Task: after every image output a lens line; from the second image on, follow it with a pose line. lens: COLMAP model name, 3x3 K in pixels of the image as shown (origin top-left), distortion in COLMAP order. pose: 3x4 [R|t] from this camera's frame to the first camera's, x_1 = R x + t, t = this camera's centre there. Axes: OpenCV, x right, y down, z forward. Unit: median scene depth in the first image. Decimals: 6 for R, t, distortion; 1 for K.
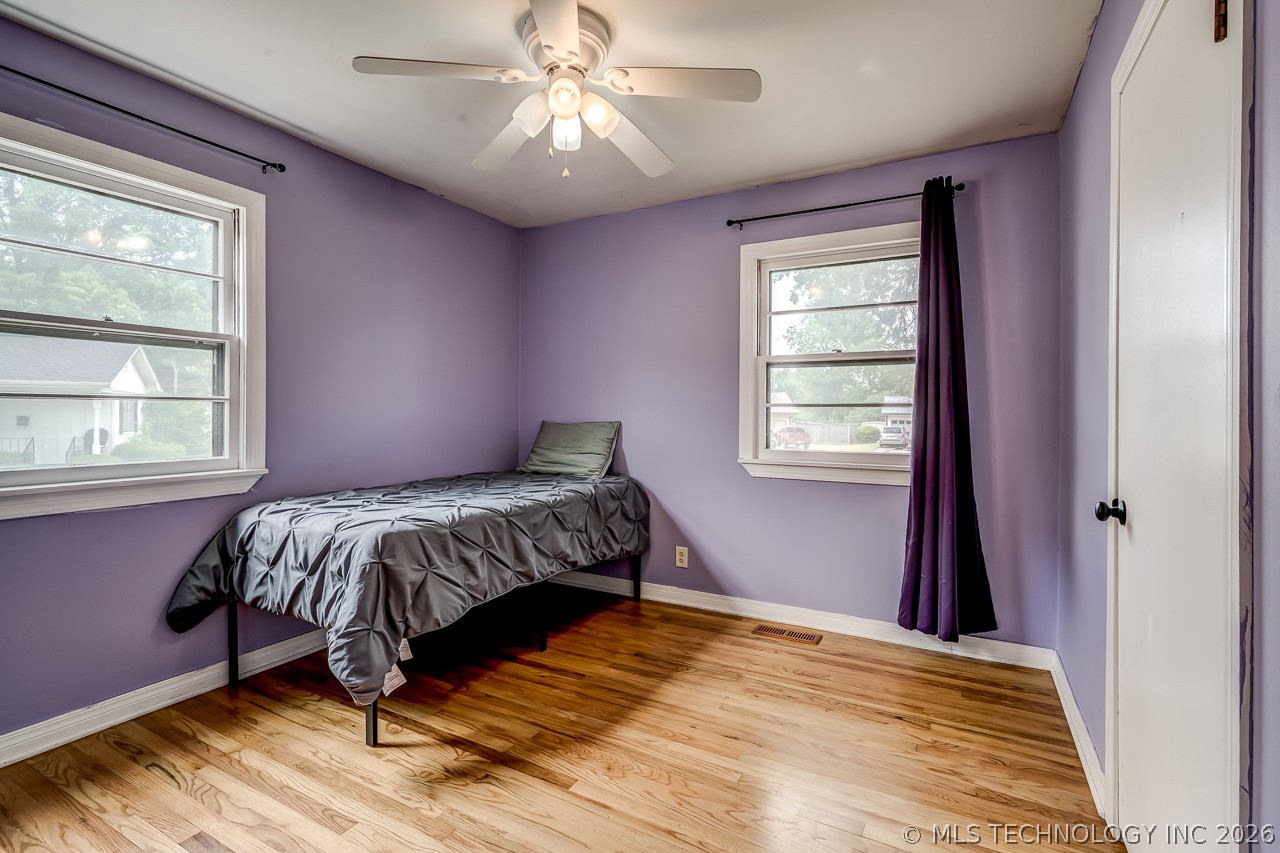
lens RADIAL K [[578.2, 0, 643.4], [0, 578.2, 420.6], [0, 0, 1]] dist [0.005223, 0.000135]
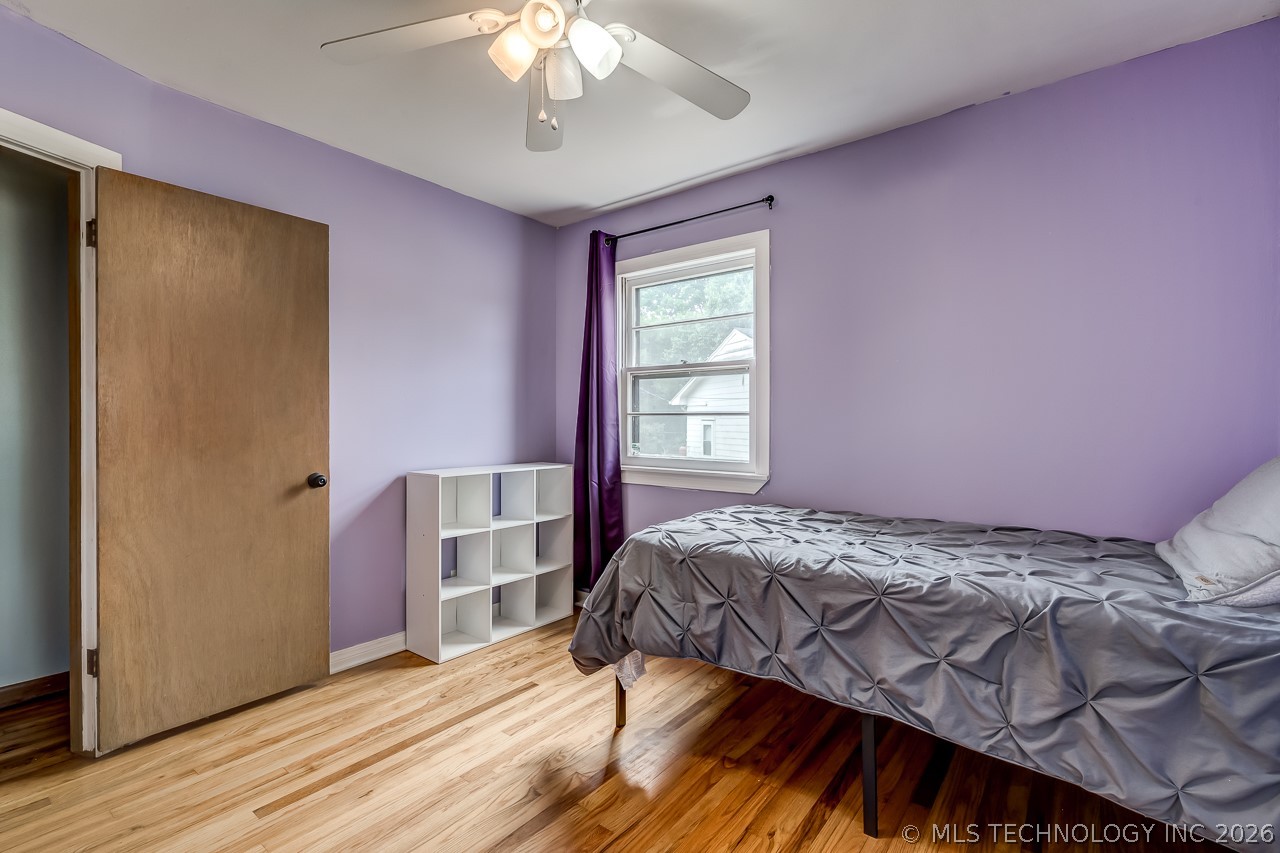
lens RADIAL K [[578.2, 0, 644.3], [0, 578.2, 424.4], [0, 0, 1]] dist [0.005223, 0.000135]
pose [[-0.148217, 0.001550, -0.988954, 0.553955], [-0.018432, 0.999821, 0.004329, -0.017639], [0.988783, 0.018870, -0.148162, 1.078266]]
